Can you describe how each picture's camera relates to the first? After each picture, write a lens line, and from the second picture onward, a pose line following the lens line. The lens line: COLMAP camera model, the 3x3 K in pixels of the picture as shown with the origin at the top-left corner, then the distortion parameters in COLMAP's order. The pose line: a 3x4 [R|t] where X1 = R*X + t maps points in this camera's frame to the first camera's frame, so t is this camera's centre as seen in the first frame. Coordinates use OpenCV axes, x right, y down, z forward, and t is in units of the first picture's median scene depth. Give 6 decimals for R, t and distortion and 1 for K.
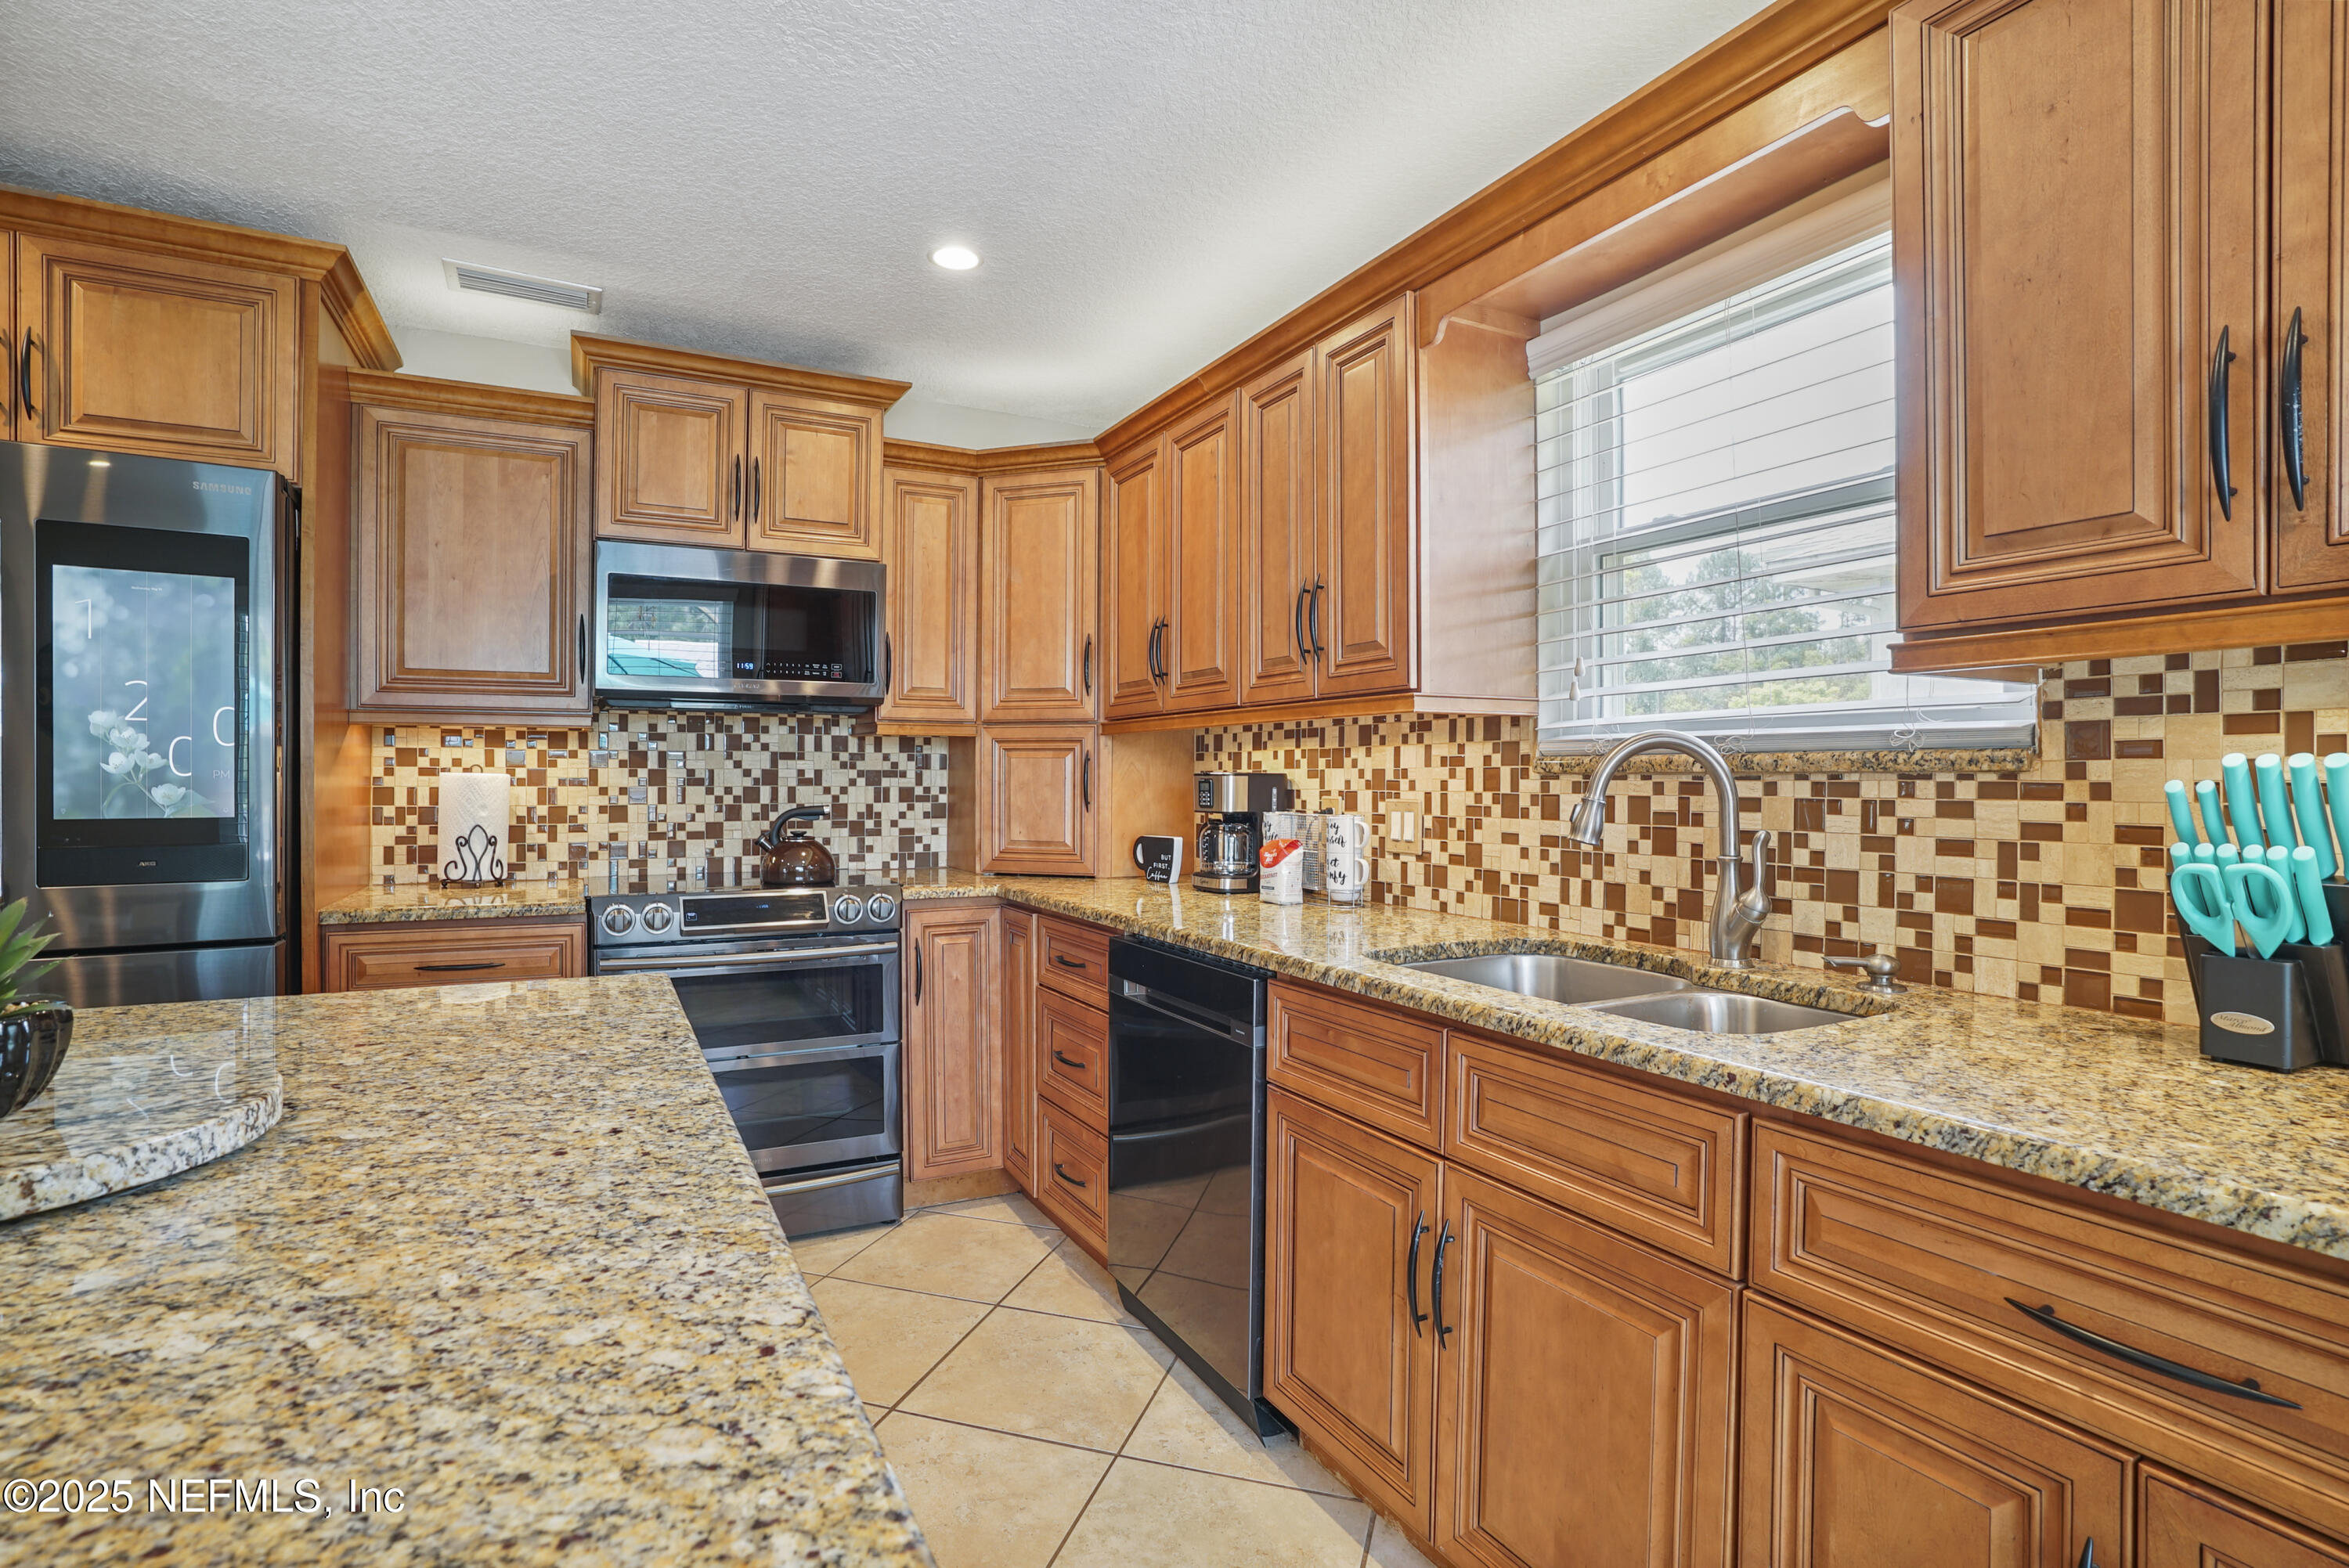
lens RADIAL K [[1143.8, 0, 1151.8], [0, 1143.8, 788.2], [0, 0, 1]] dist [-0.060707, 0.026768]
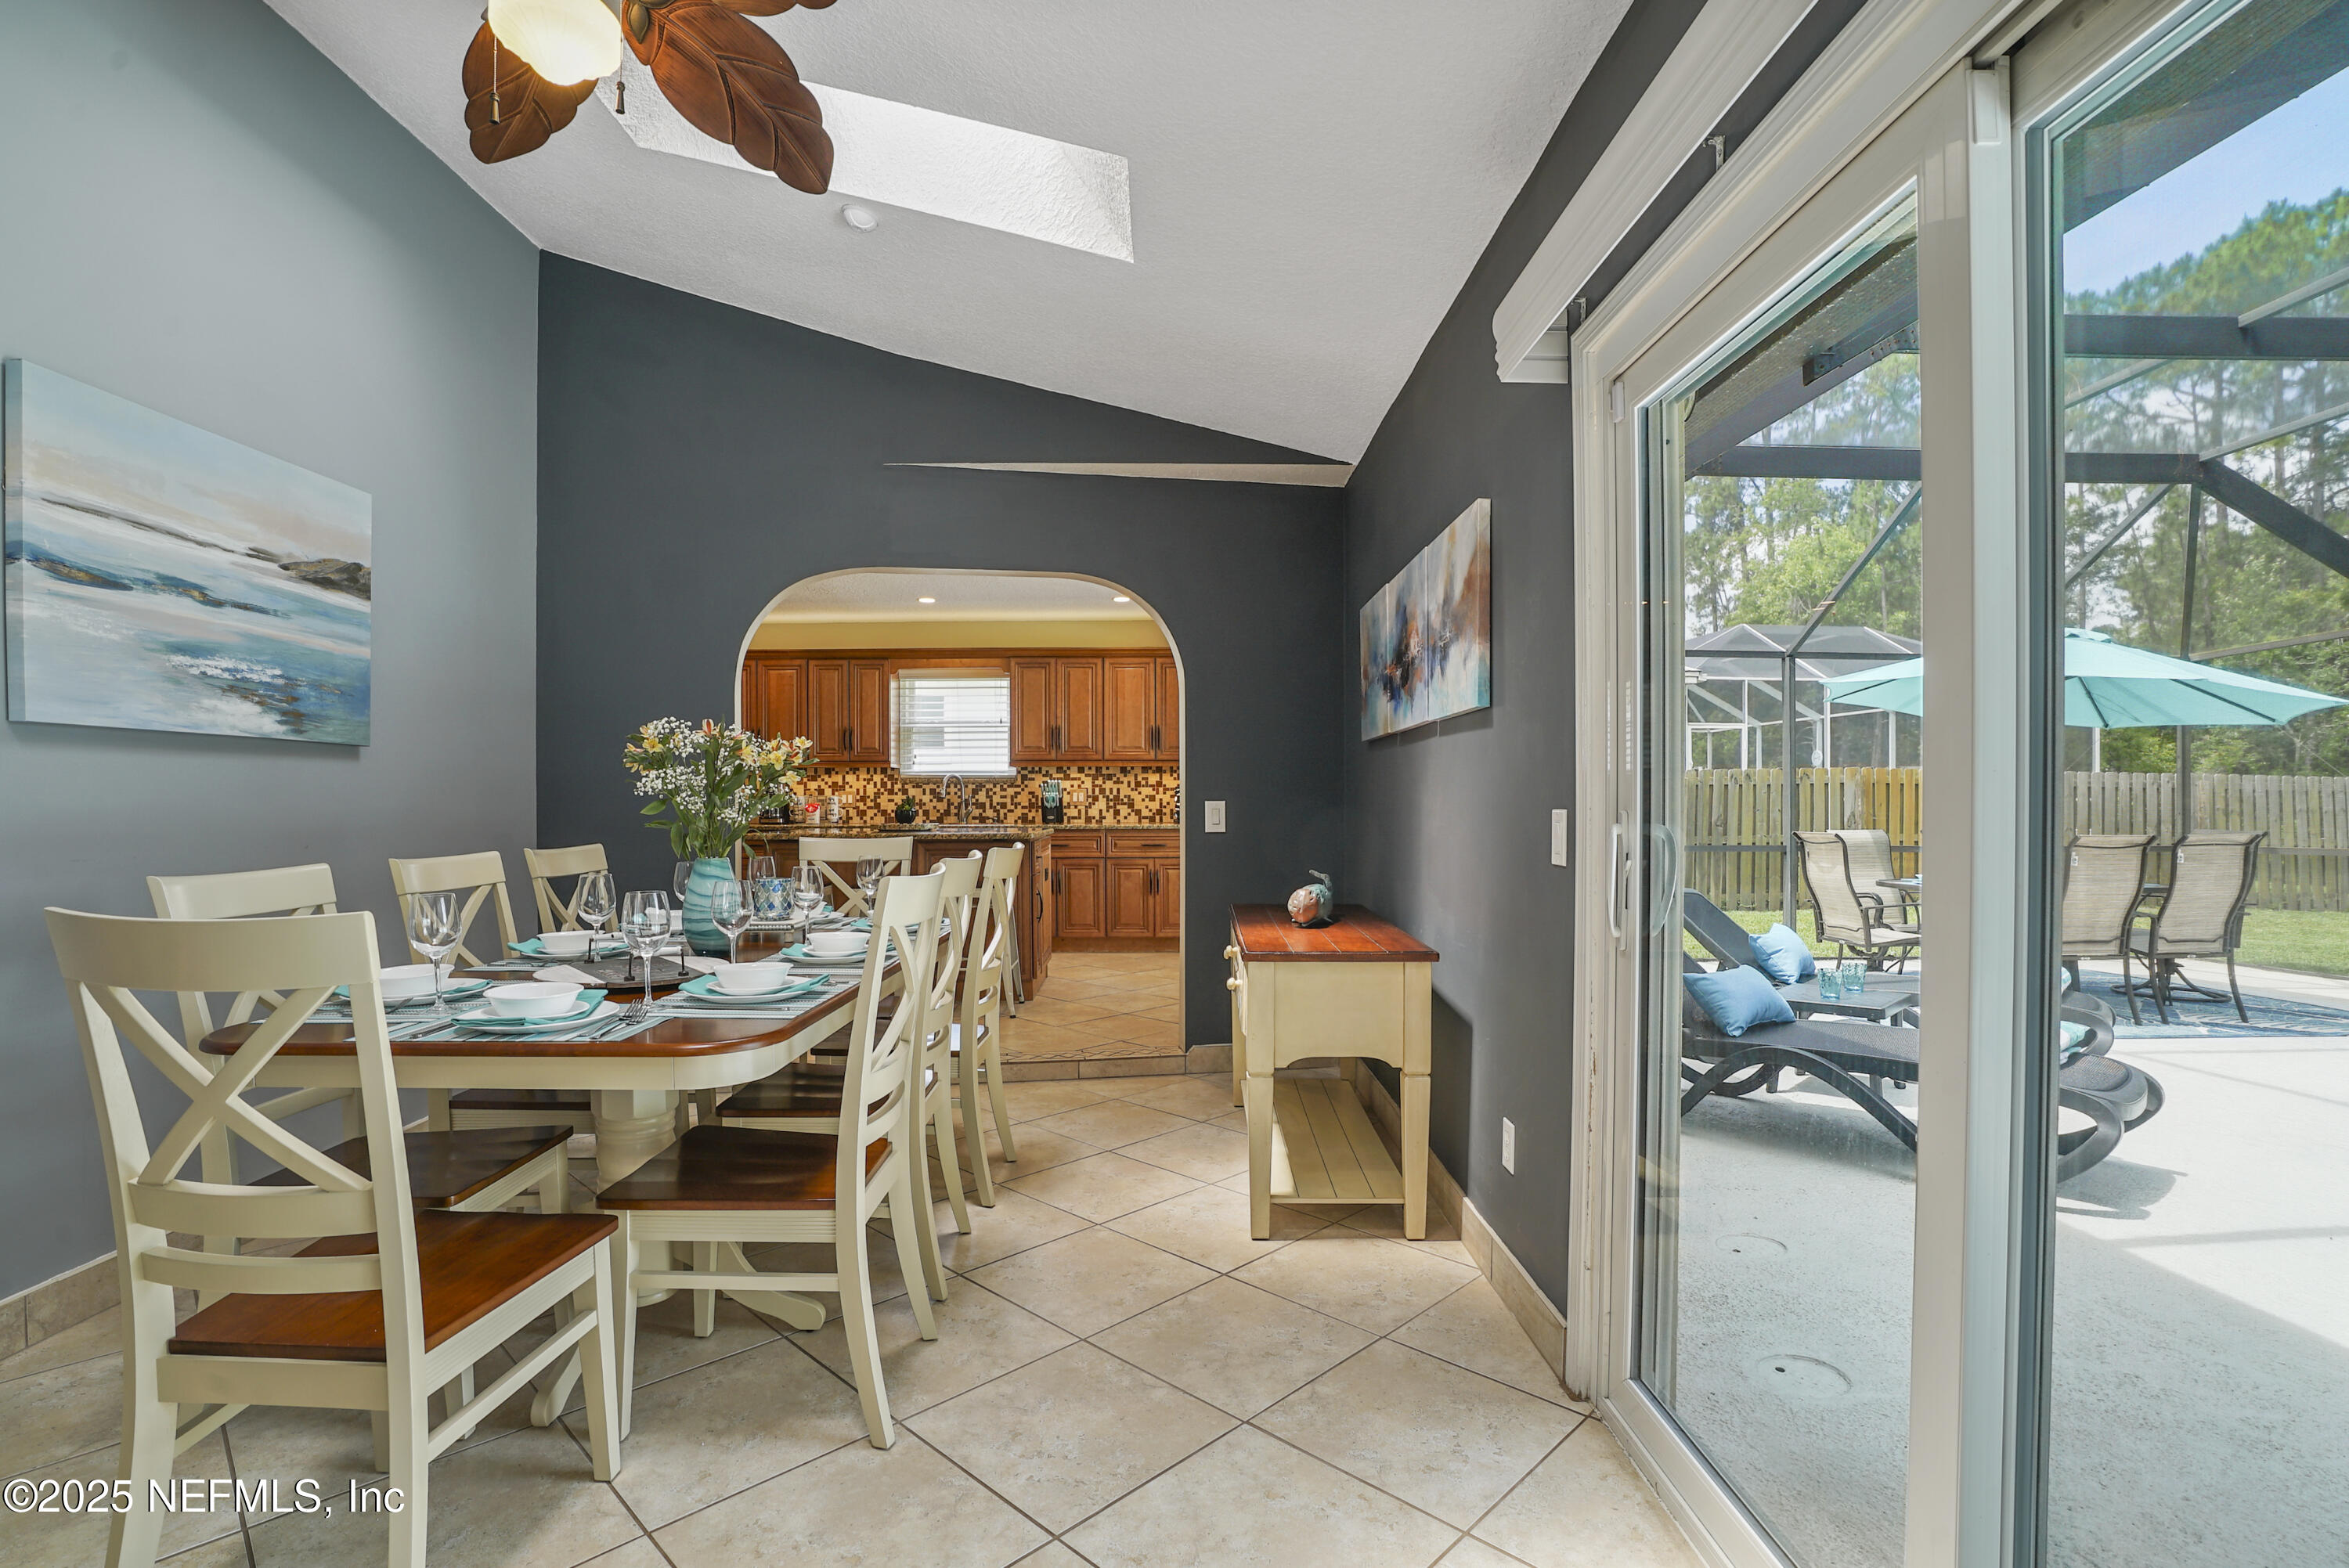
lens RADIAL K [[1097.0, 0, 1166.4], [0, 1097.0, 799.2], [0, 0, 1]] dist [-0.067264, 0.026403]
pose [[0.447142, -0.002135, 0.894460, -2.301629], [0.011027, 0.999934, -0.003126, 0.056530], [-0.894395, 0.011261, 0.447136, -1.303669]]
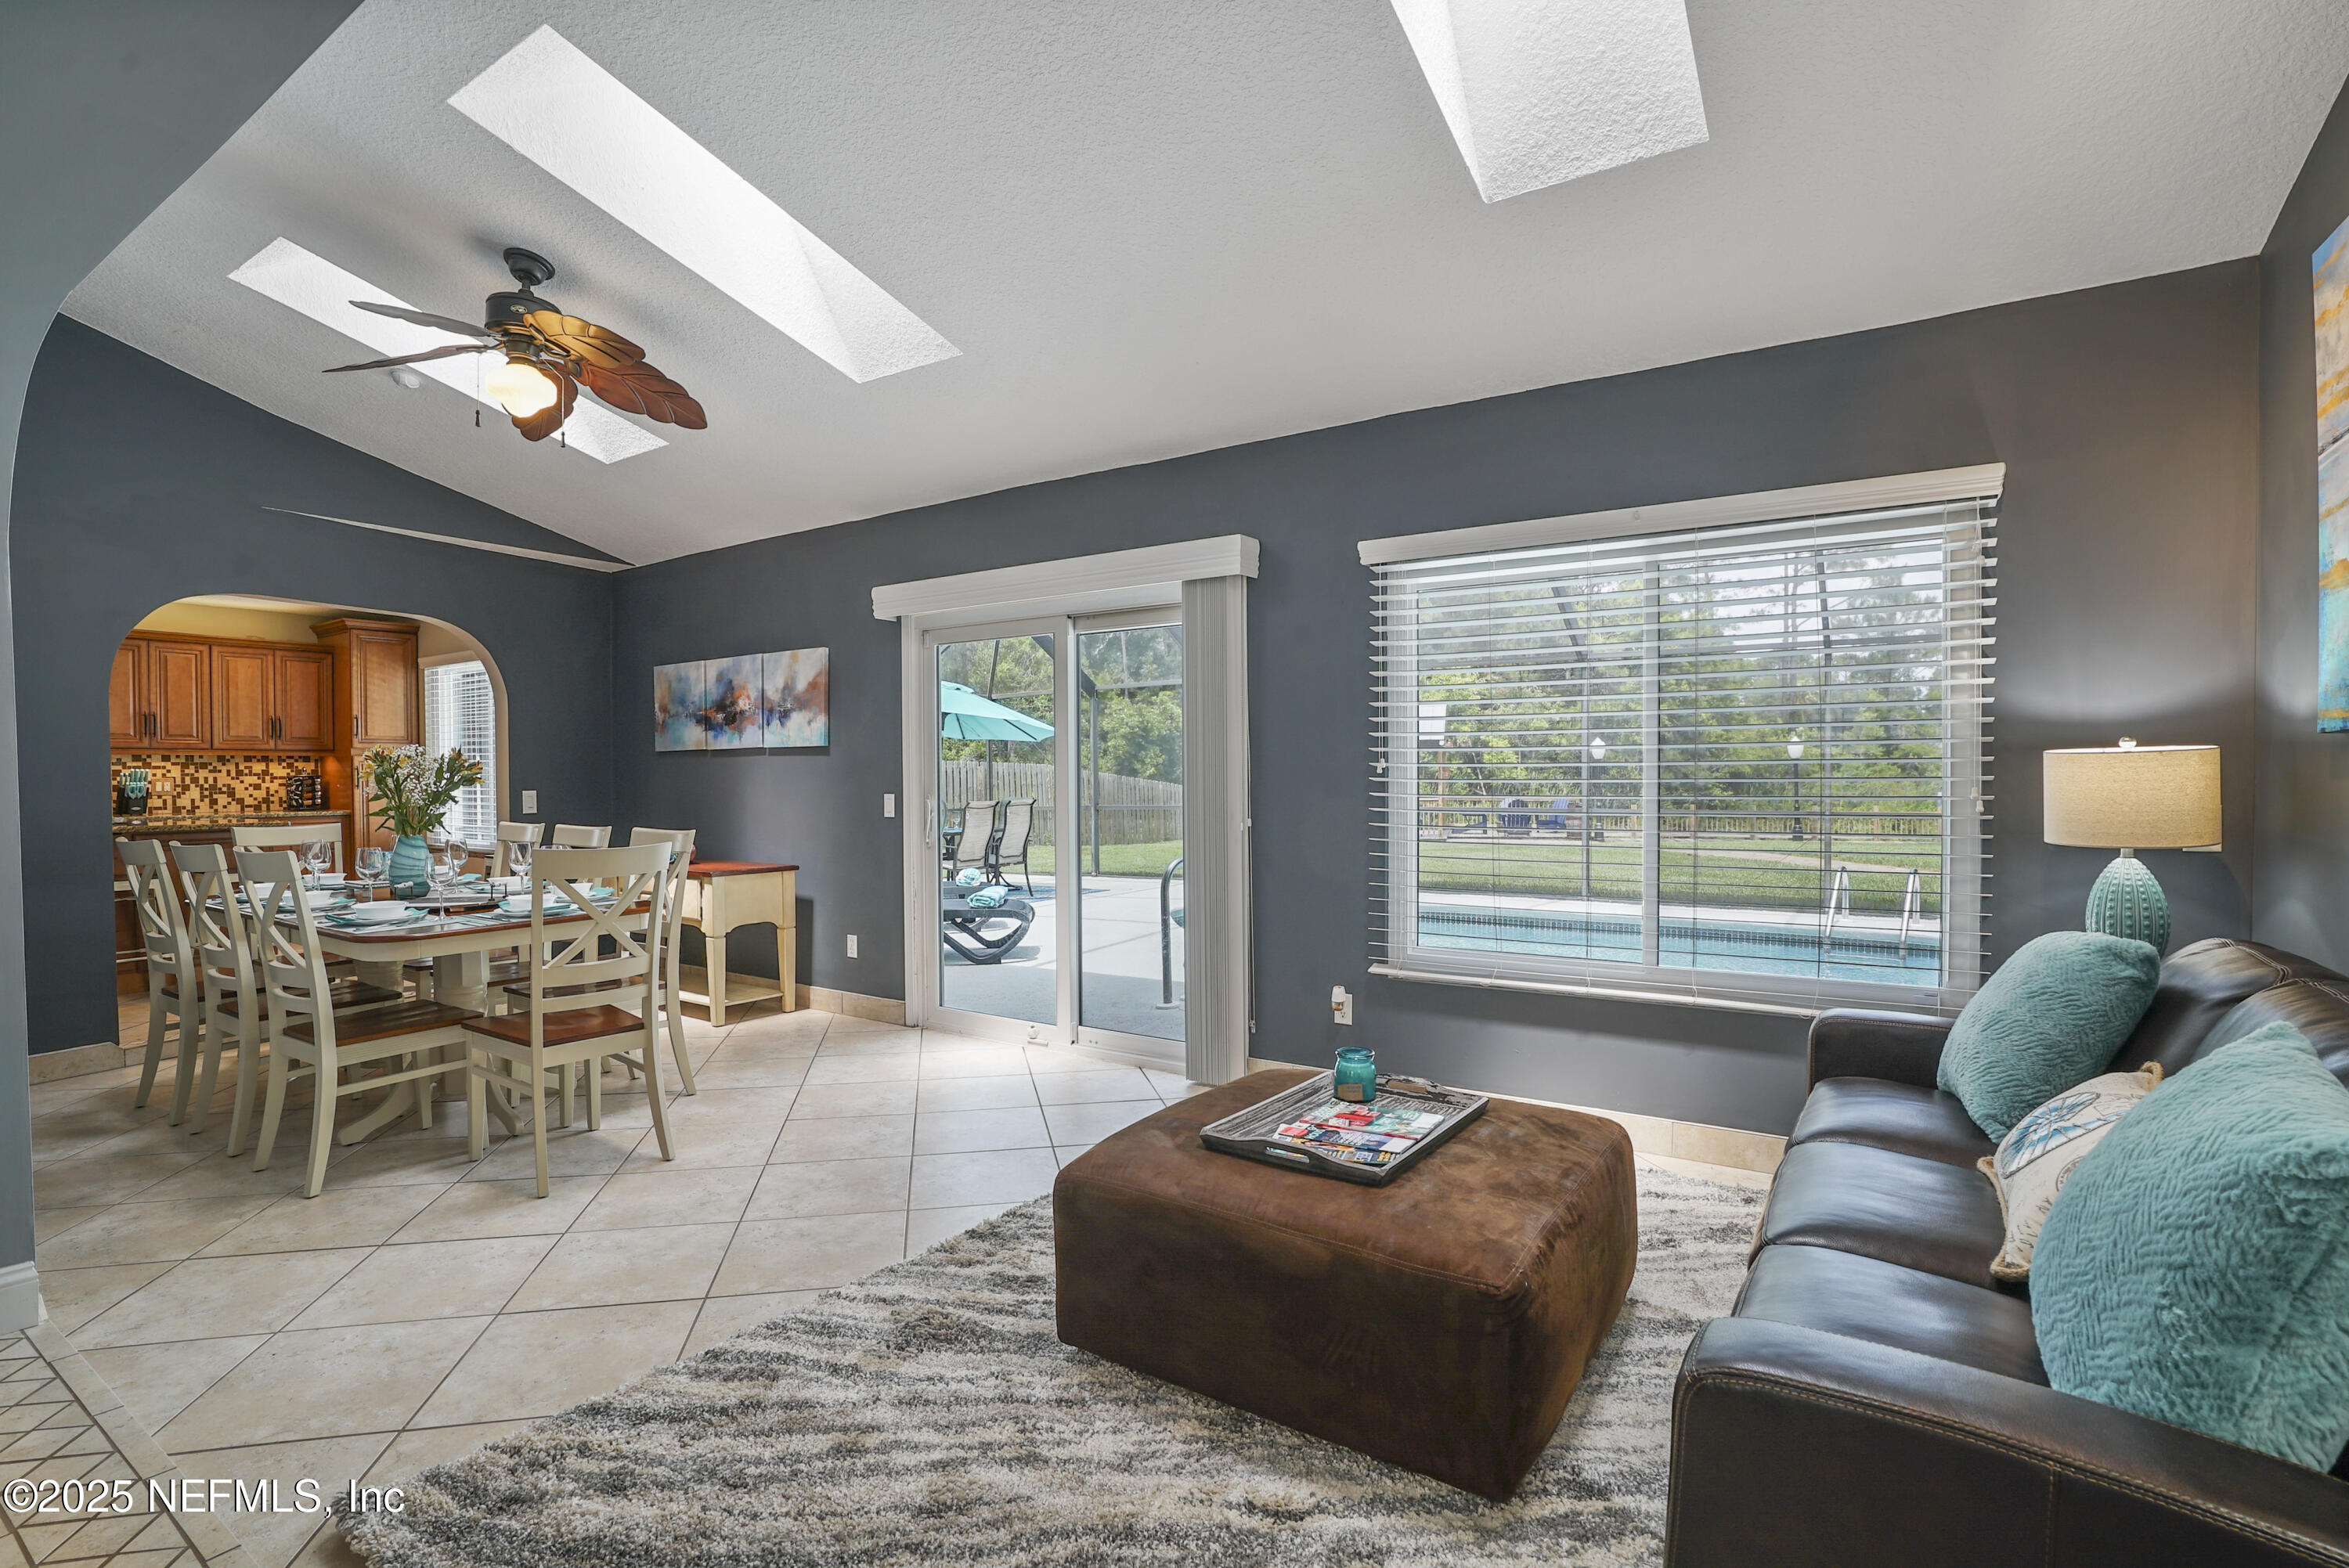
lens RADIAL K [[1097.0, 0, 1166.4], [0, 1097.0, 799.2], [0, 0, 1]] dist [-0.067264, 0.026403]
pose [[-0.492625, -0.019875, 0.870015, -3.523200], [0.011311, 0.999508, 0.029237, 0.016965], [-0.870168, 0.024243, -0.492158, -0.601098]]
